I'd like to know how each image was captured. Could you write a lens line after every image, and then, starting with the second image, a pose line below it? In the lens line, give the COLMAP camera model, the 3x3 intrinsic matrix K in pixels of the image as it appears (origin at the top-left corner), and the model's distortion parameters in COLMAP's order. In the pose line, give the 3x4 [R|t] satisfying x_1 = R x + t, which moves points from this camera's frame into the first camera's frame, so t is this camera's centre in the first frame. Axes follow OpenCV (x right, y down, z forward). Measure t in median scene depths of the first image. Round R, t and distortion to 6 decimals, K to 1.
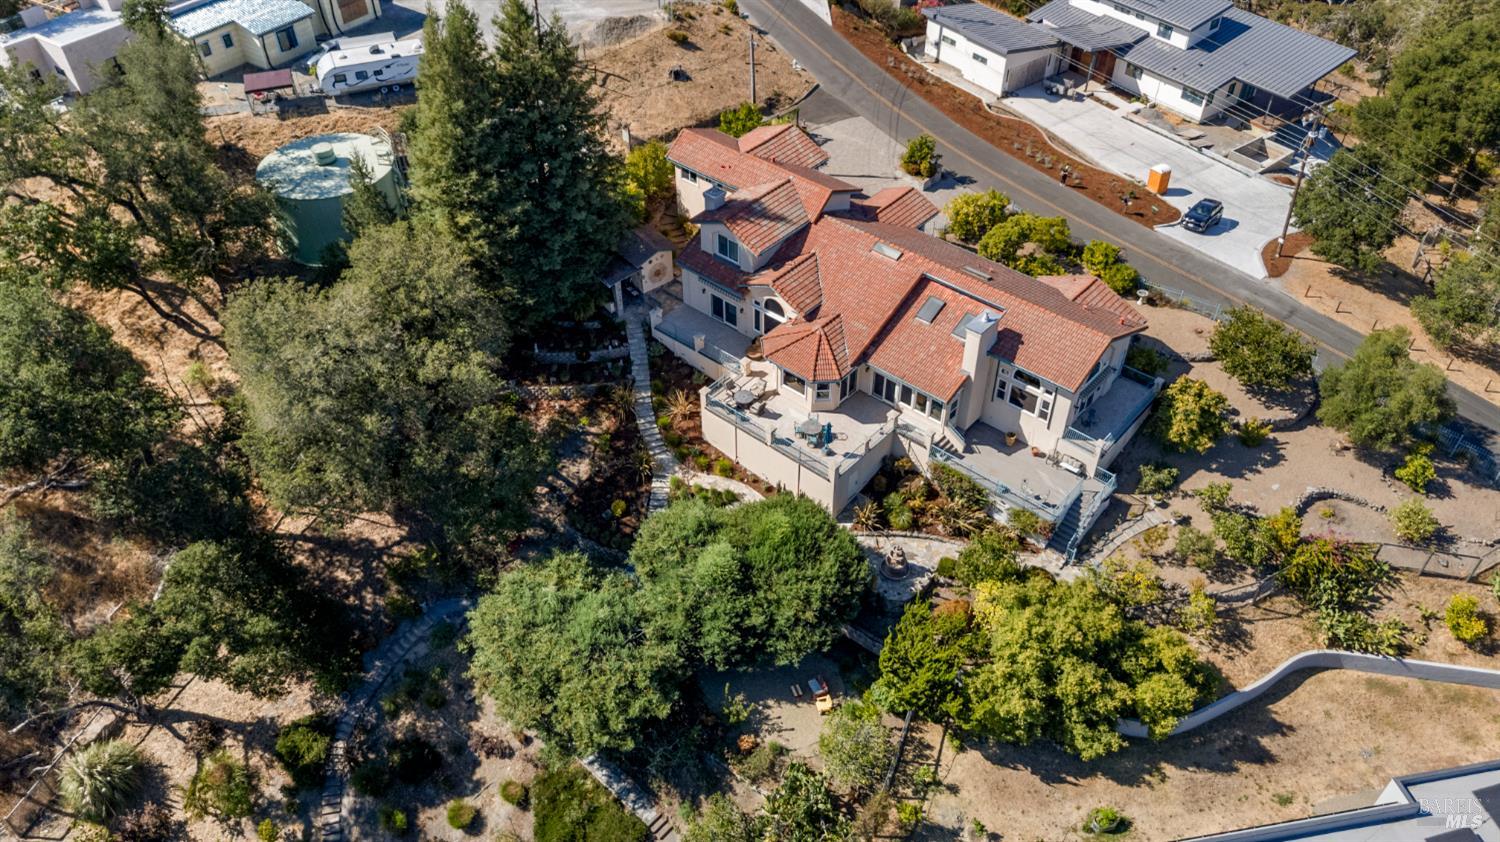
lens RADIAL K [[1063.8, 0, 750.0], [0, 1063.8, 421.0], [0, 0, 1]] dist [0.070589, -0.000140]
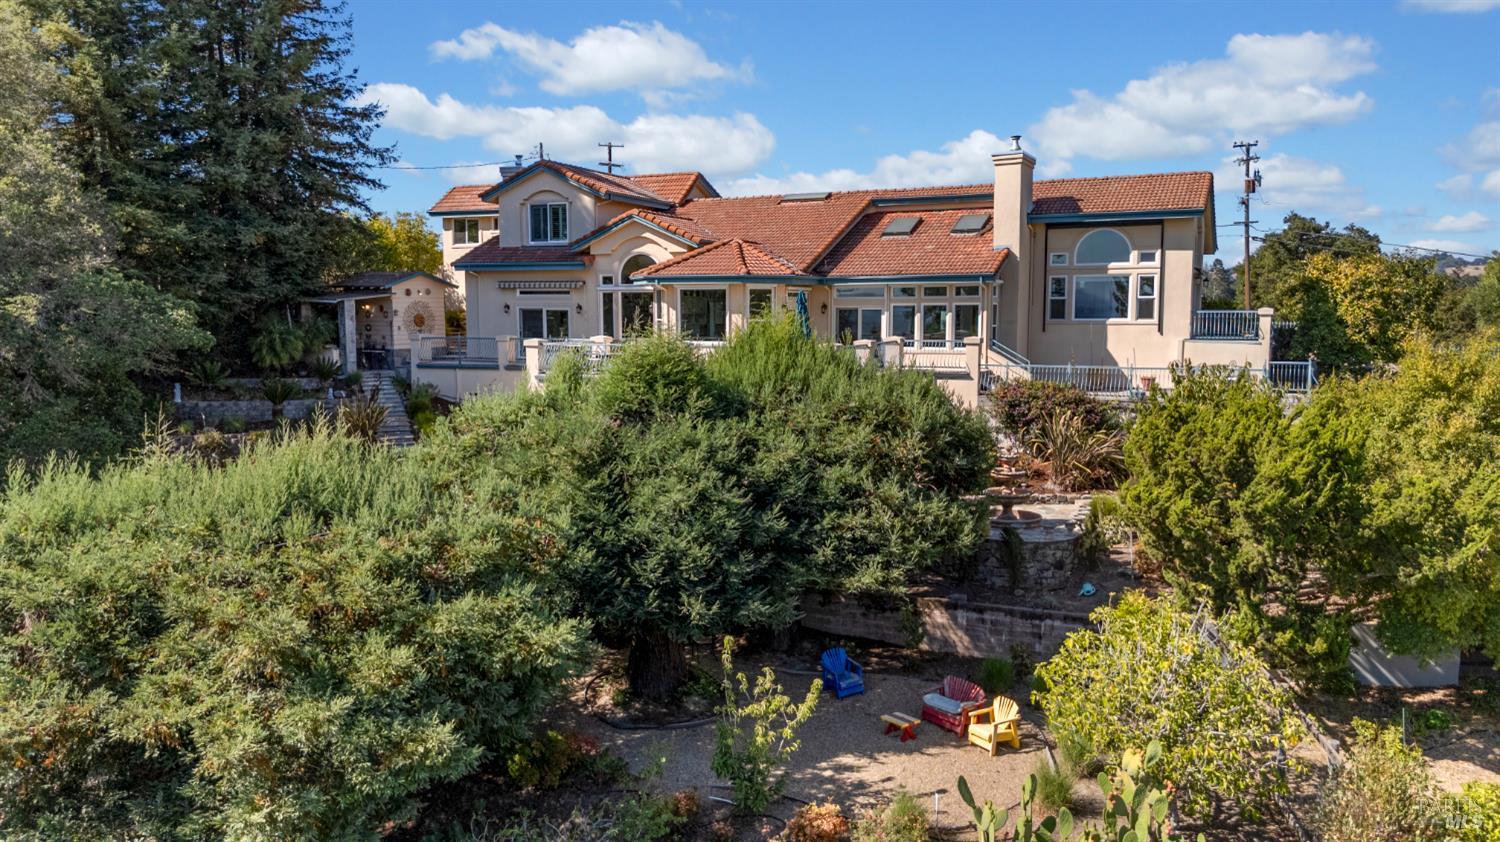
lens RADIAL K [[1097.3, 0, 750.0], [0, 1097.3, 421.0], [0, 0, 1]] dist [0.060642, -0.001951]
pose [[0.962341, -0.022321, 0.270928, -0.090670], [0.177944, 0.805168, -0.565721, 0.334626], [-0.205515, 0.592627, 0.778818, 0.604611]]
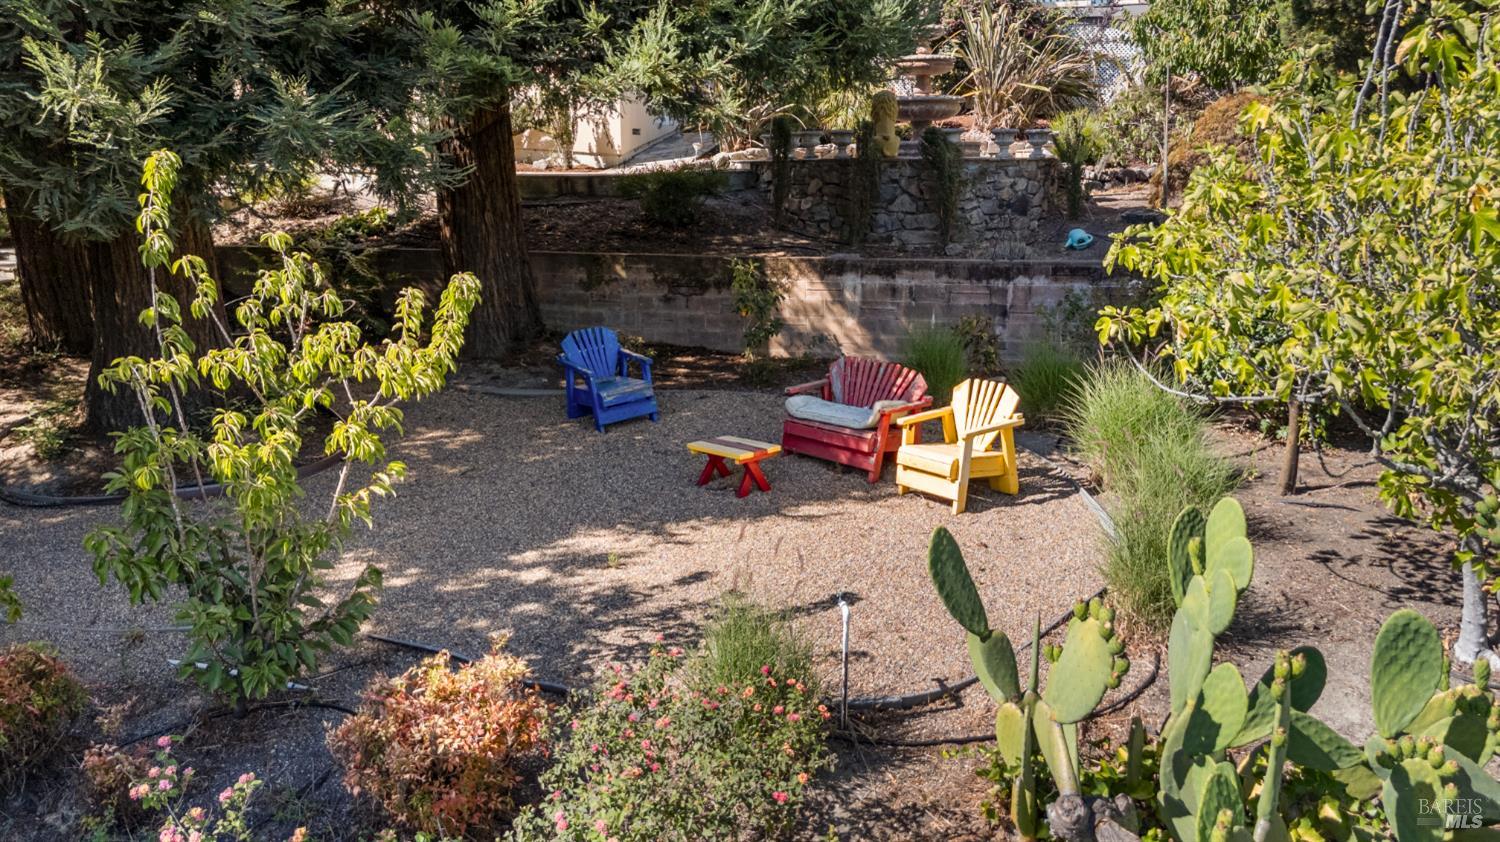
lens RADIAL K [[1097.3, 0, 750.0], [0, 1097.3, 421.0], [0, 0, 1]] dist [0.060642, -0.001951]
pose [[0.911893, -0.086133, 0.401289, -0.009741], [0.269371, 0.863284, -0.426825, 0.281858], [-0.309663, 0.497314, 0.810424, 0.798910]]
